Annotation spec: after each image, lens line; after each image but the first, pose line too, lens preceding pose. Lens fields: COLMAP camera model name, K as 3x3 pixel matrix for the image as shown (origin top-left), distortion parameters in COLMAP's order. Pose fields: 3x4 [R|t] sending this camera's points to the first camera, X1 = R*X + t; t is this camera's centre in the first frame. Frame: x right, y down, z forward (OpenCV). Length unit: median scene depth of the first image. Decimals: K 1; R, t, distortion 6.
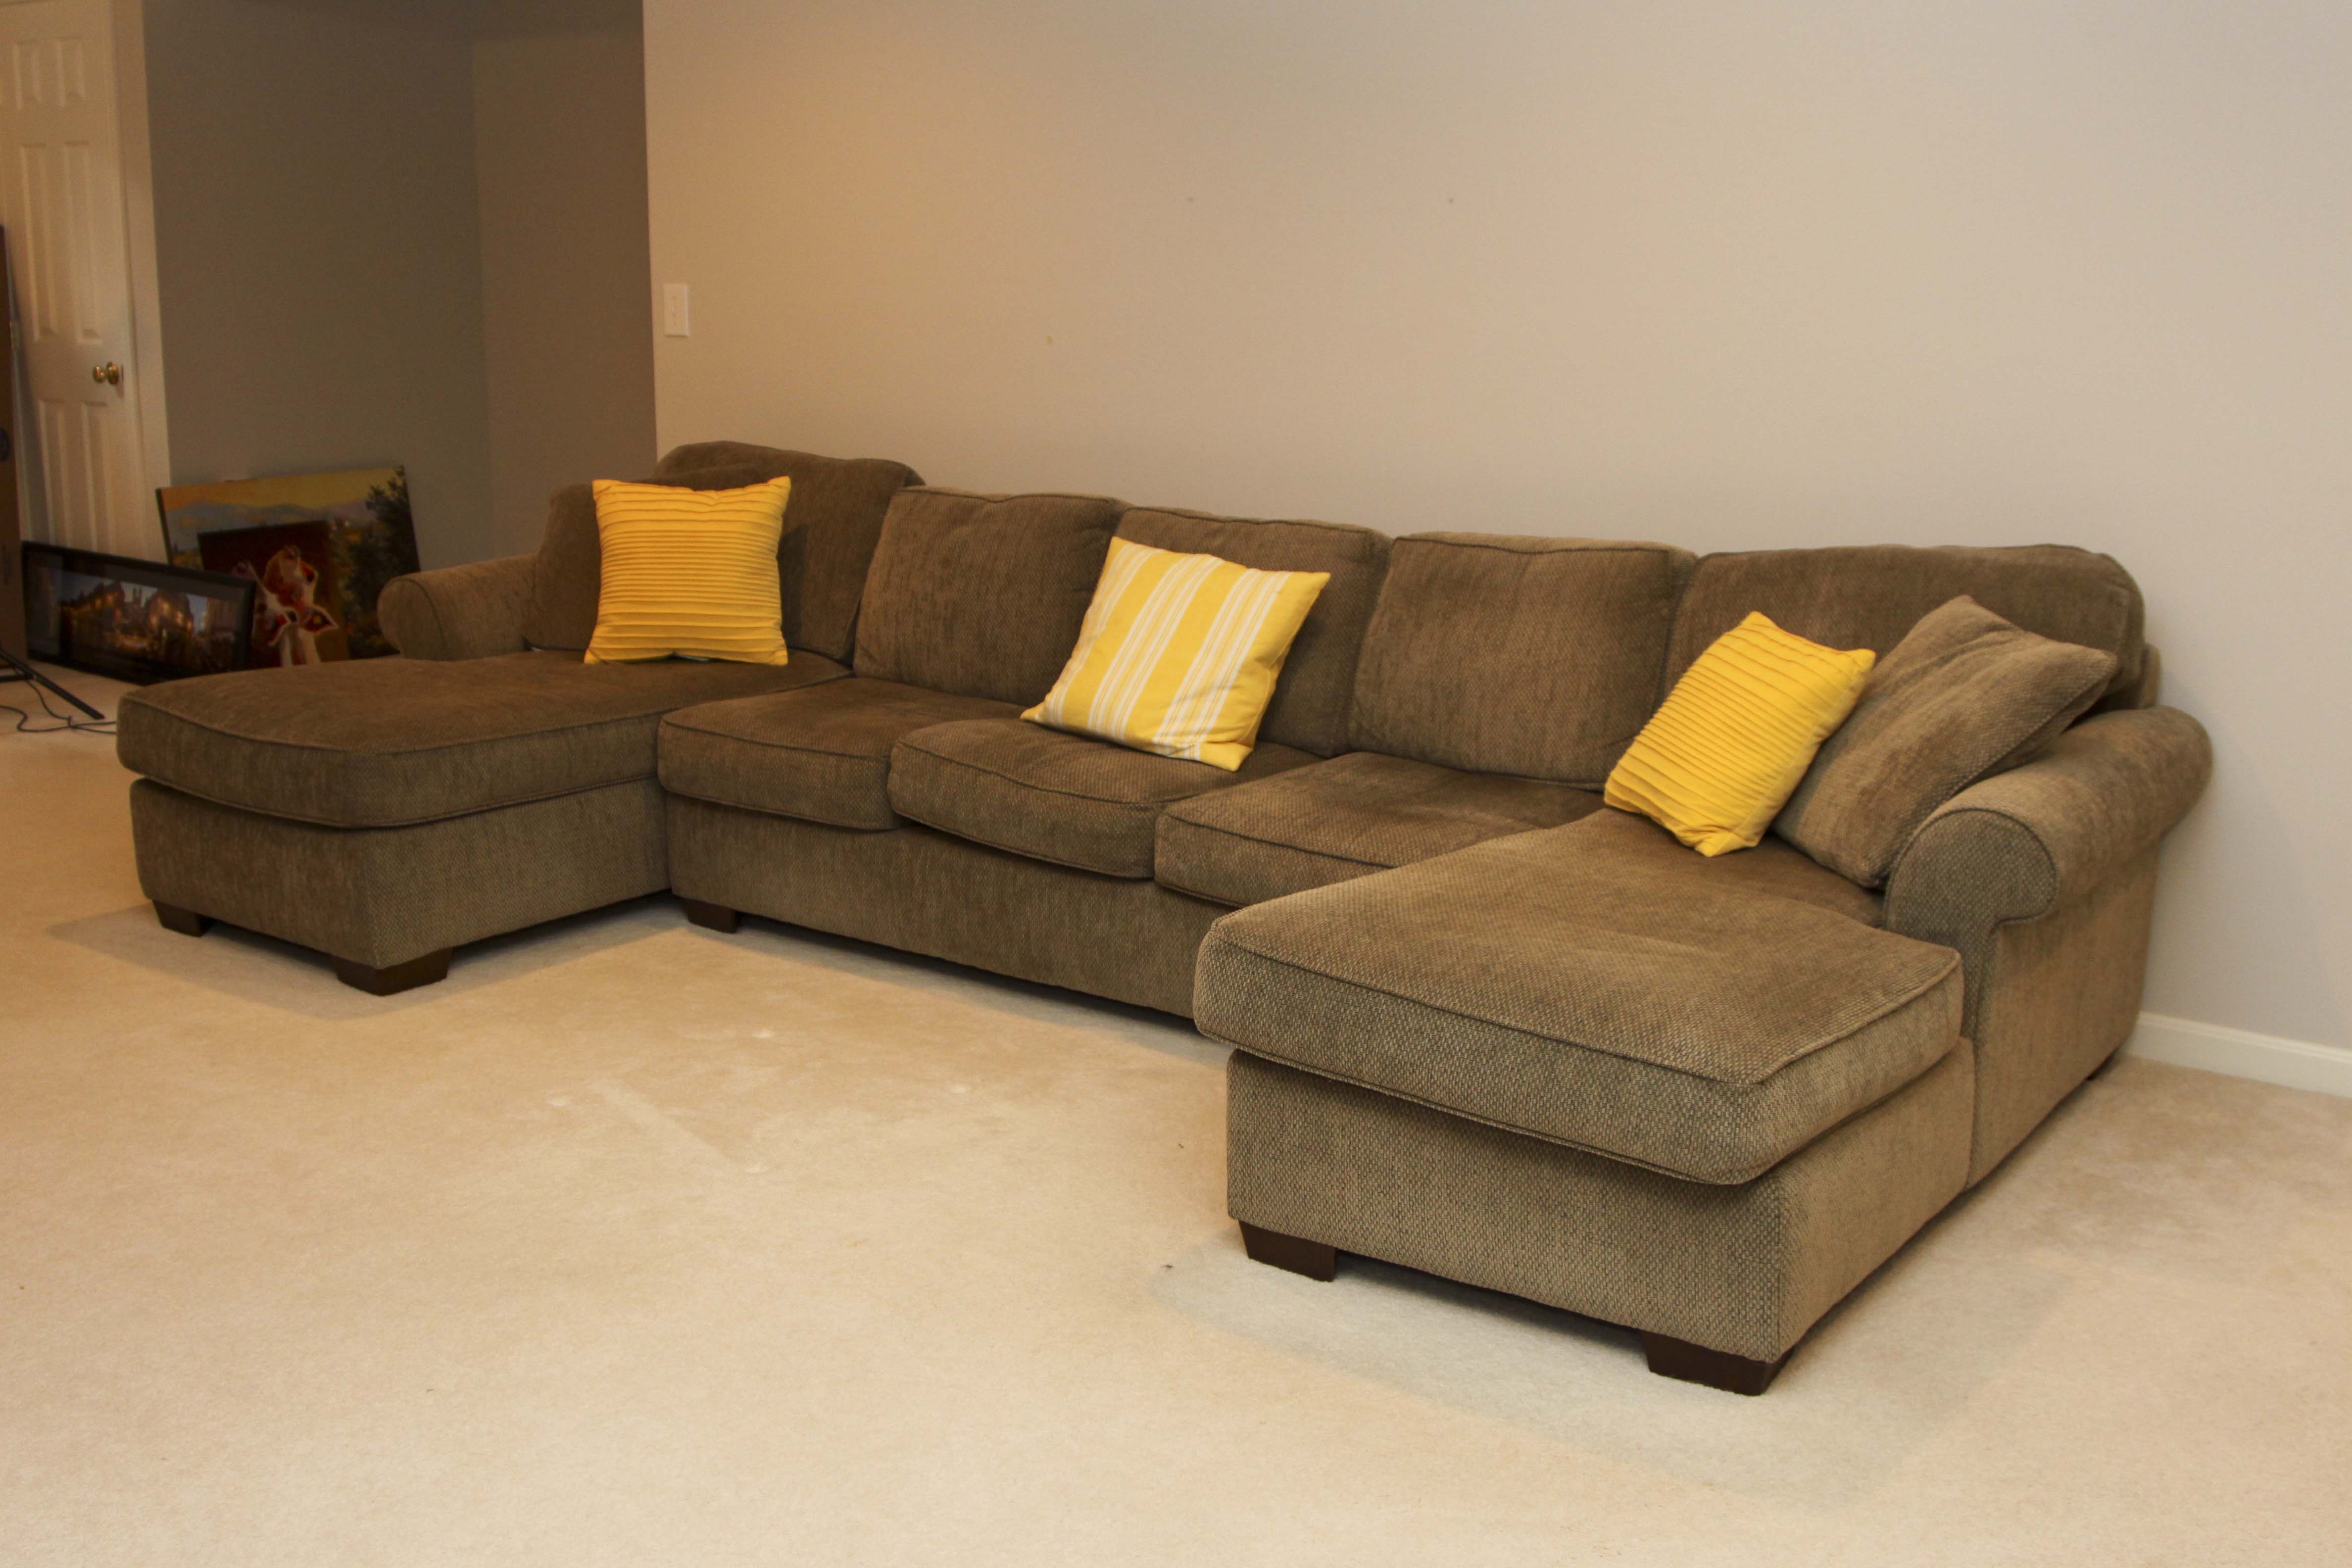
lens RADIAL K [[2537.5, 0, 1176.0], [0, 2537.5, 784.0], [0, 0, 1]] dist [-0.154189, 0.119326]
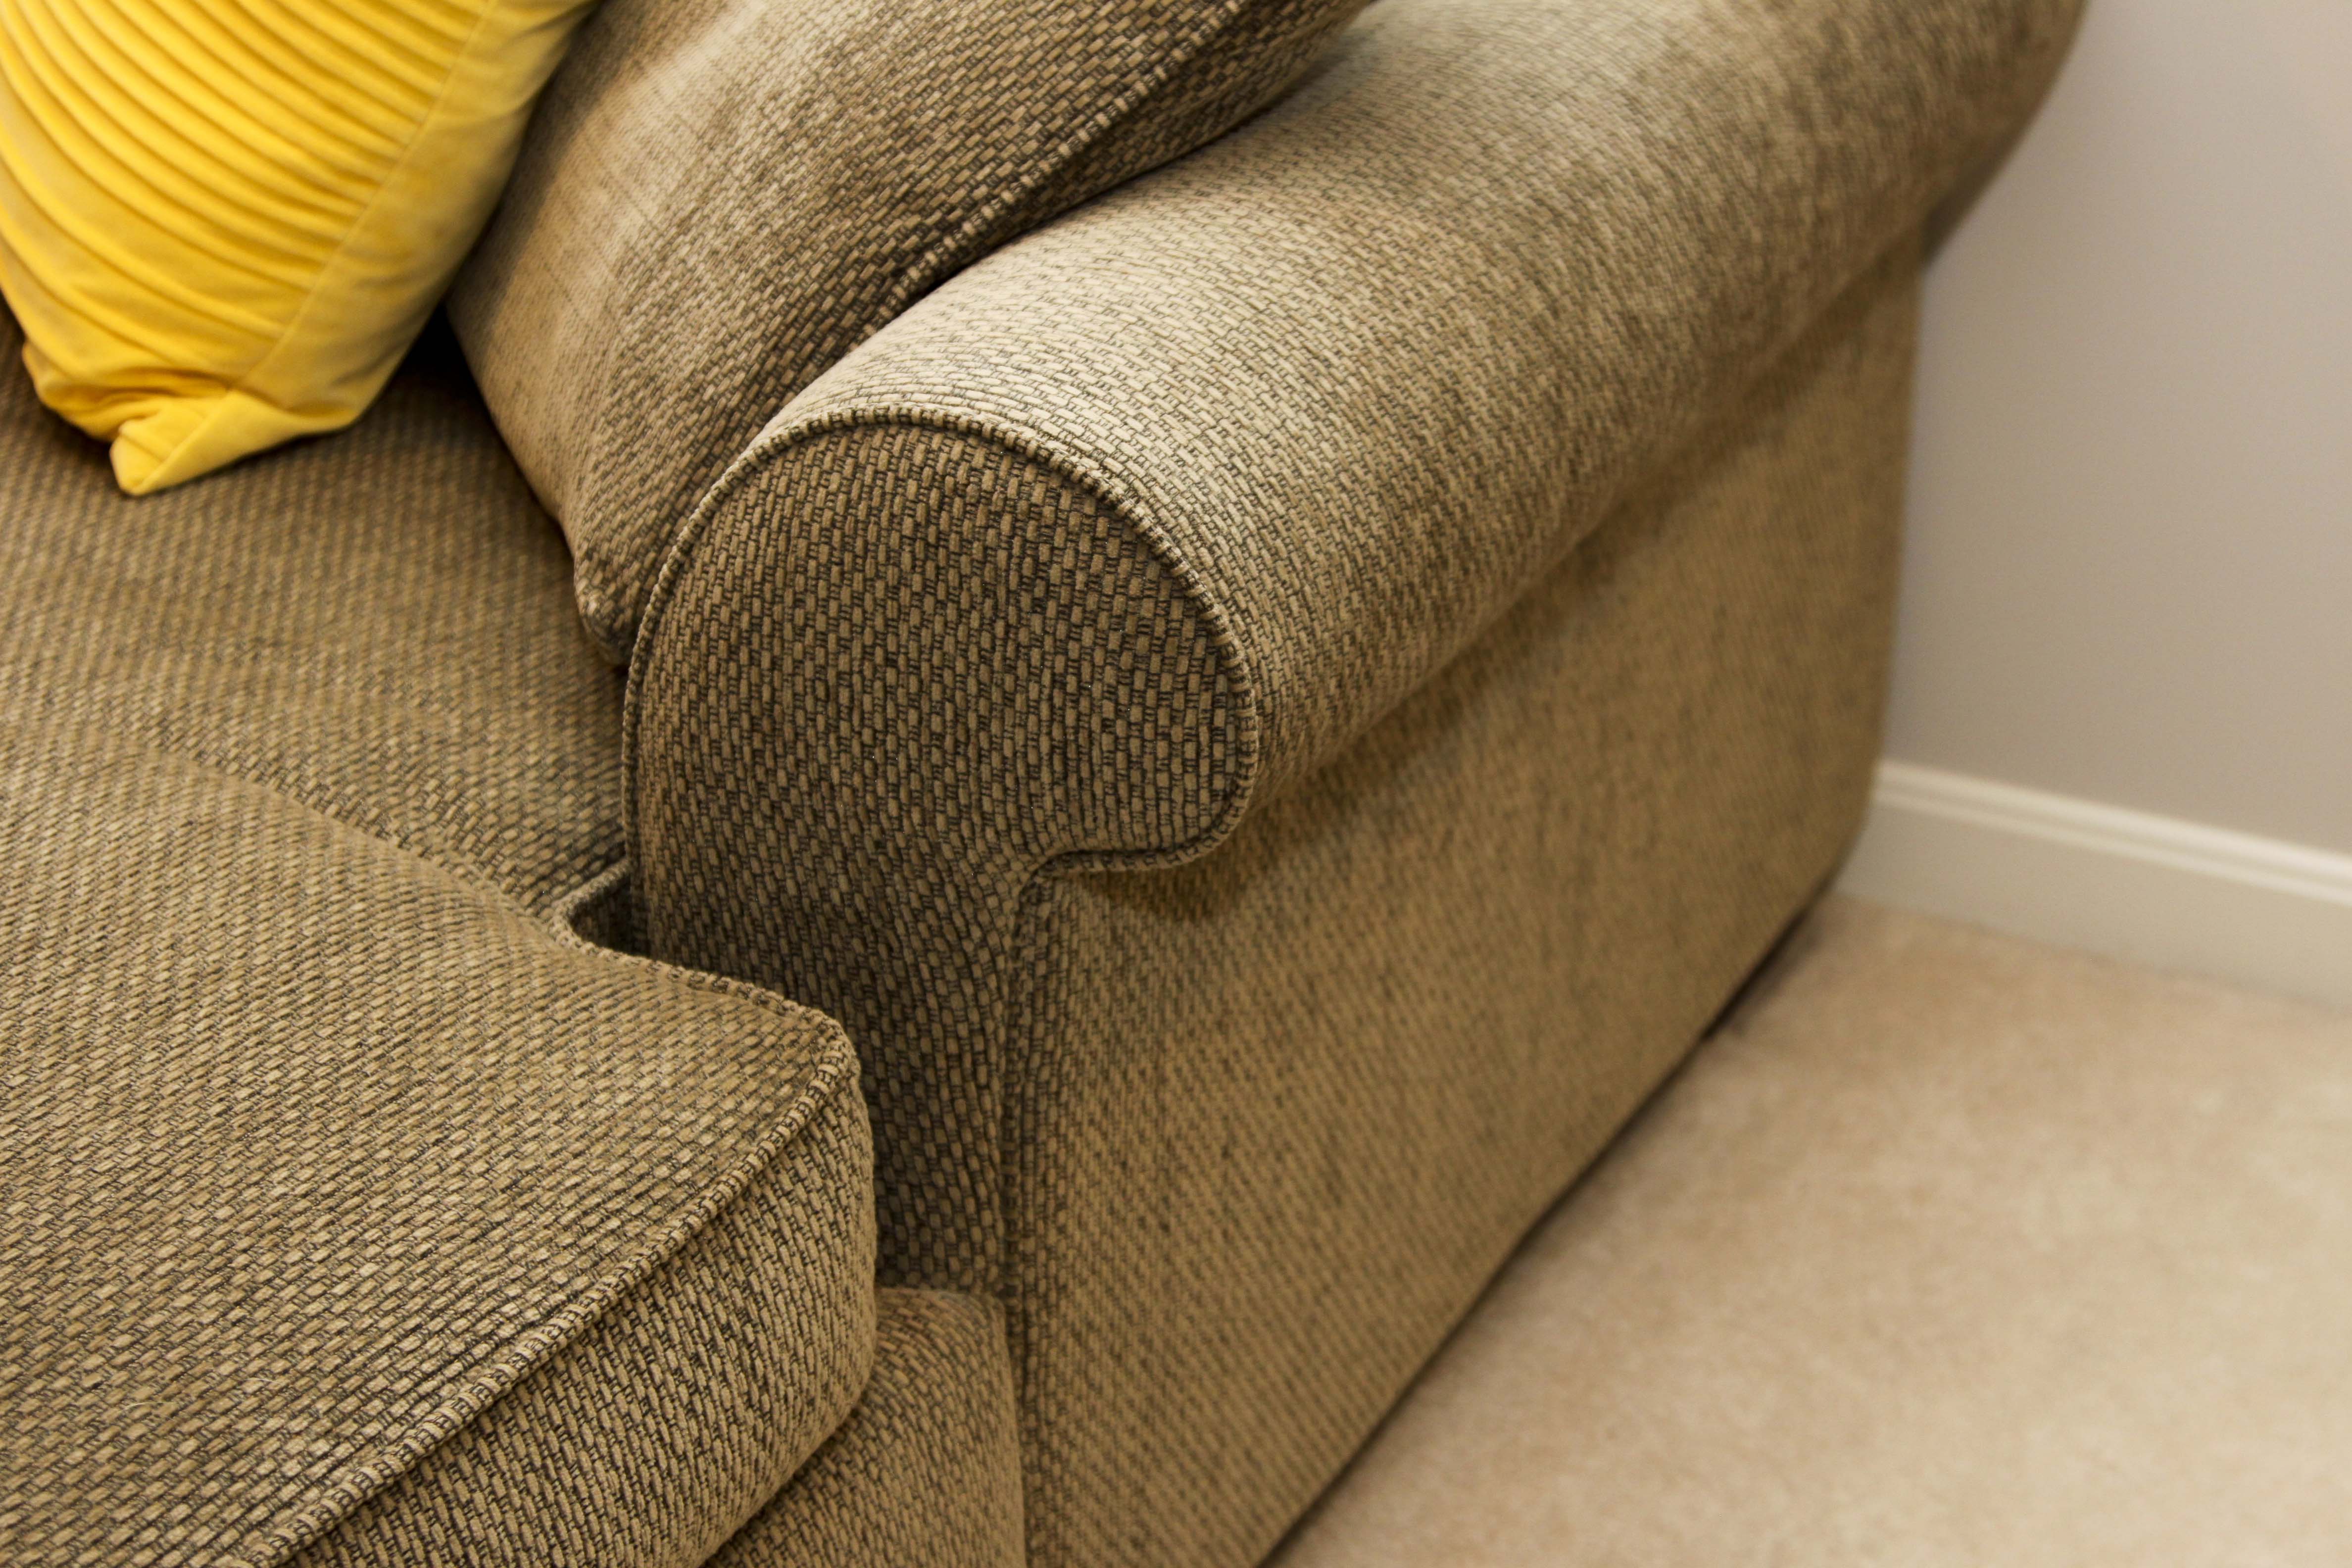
lens RADIAL K [[4744.1, 0, 1176.0], [0, 4744.1, 784.0], [0, 0, 1]] dist [0.129454, -0.130457]
pose [[0.989016, -0.079503, 0.124603, 0.237716], [0.048966, 0.971648, 0.231306, -0.048778], [-0.139460, -0.222664, 0.964869, 0.462666]]
